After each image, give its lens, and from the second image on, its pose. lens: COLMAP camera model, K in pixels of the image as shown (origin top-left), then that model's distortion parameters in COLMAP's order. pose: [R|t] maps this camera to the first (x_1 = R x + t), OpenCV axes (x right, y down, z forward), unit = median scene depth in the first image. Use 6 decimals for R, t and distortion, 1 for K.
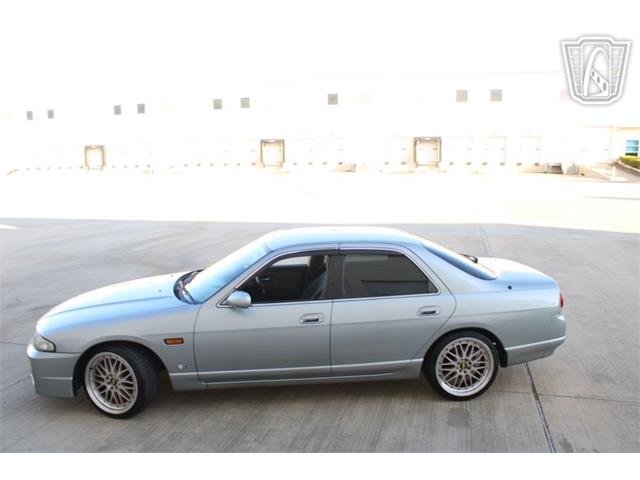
lens RADIAL K [[547.0, 0, 320.7], [0, 547.0, 240.8], [0, 0, 1]] dist [-0.161663, 0.144414]
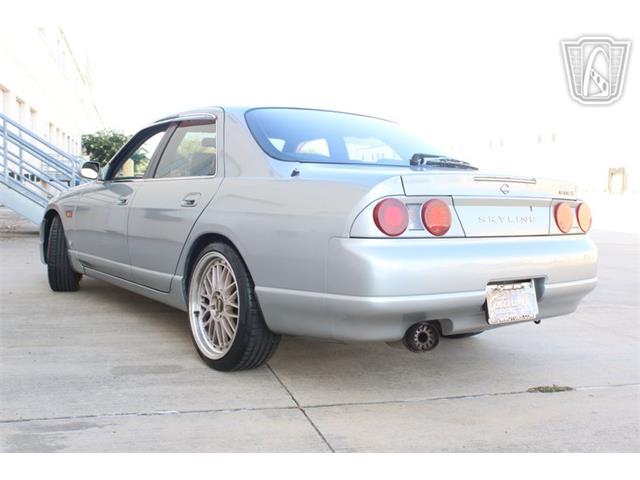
lens RADIAL K [[697.8, 0, 316.9], [0, 697.8, 239.6], [0, 0, 1]] dist [-0.081256, 0.010675]
pose [[0.499569, 0.085315, -0.862063, 0.978406], [-0.166556, 0.986031, 0.001064, 0.150589], [0.850112, 0.143050, 0.506800, 0.726478]]
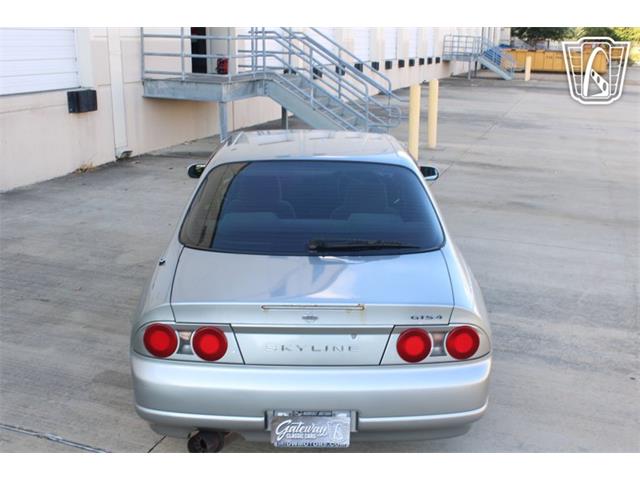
lens RADIAL K [[676.6, 0, 324.3], [0, 676.6, 243.7], [0, 0, 1]] dist [-0.085255, 0.024883]
pose [[-0.080418, 0.293010, -0.952722, 1.052501], [-0.169118, 0.937948, 0.302741, -0.181924], [0.982310, 0.185468, -0.025874, 1.236509]]
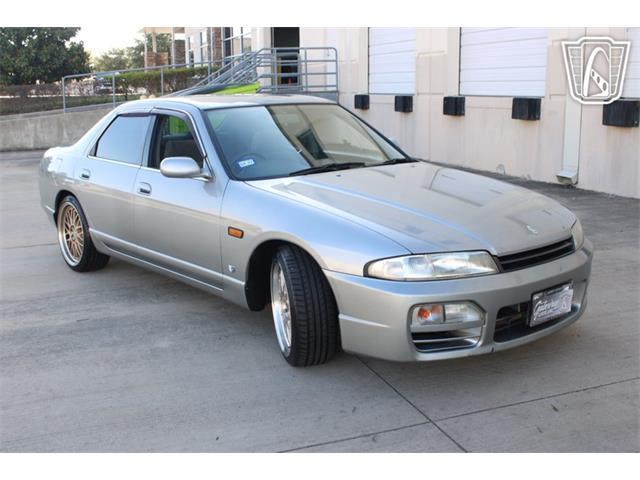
lens RADIAL K [[755.5, 0, 321.5], [0, 755.5, 242.3], [0, 0, 1]] dist [-0.066836, 0.042936]
pose [[-0.573769, -0.148617, 0.805421, -1.120192], [0.153316, 0.946525, 0.283873, -0.121724], [-0.804539, 0.286362, -0.520301, 1.763198]]
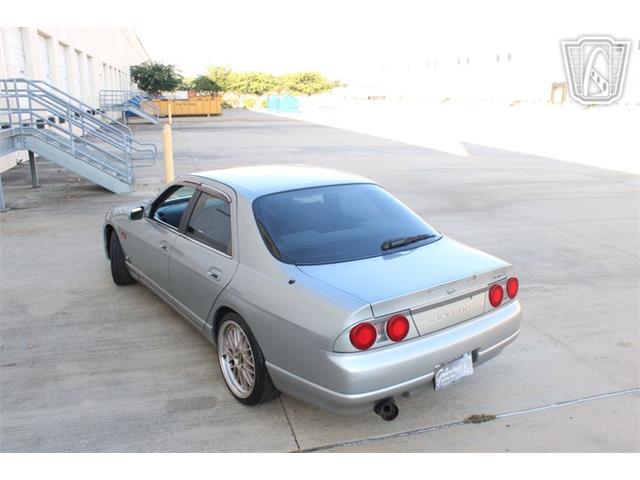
lens RADIAL K [[547.0, 0, 320.7], [0, 547.0, 240.8], [0, 0, 1]] dist [-0.161663, 0.144414]
pose [[0.501068, 0.233356, -0.833352, 0.964740], [-0.143850, 0.972021, 0.185694, -0.096939], [0.853369, 0.026832, 0.520617, 0.709870]]
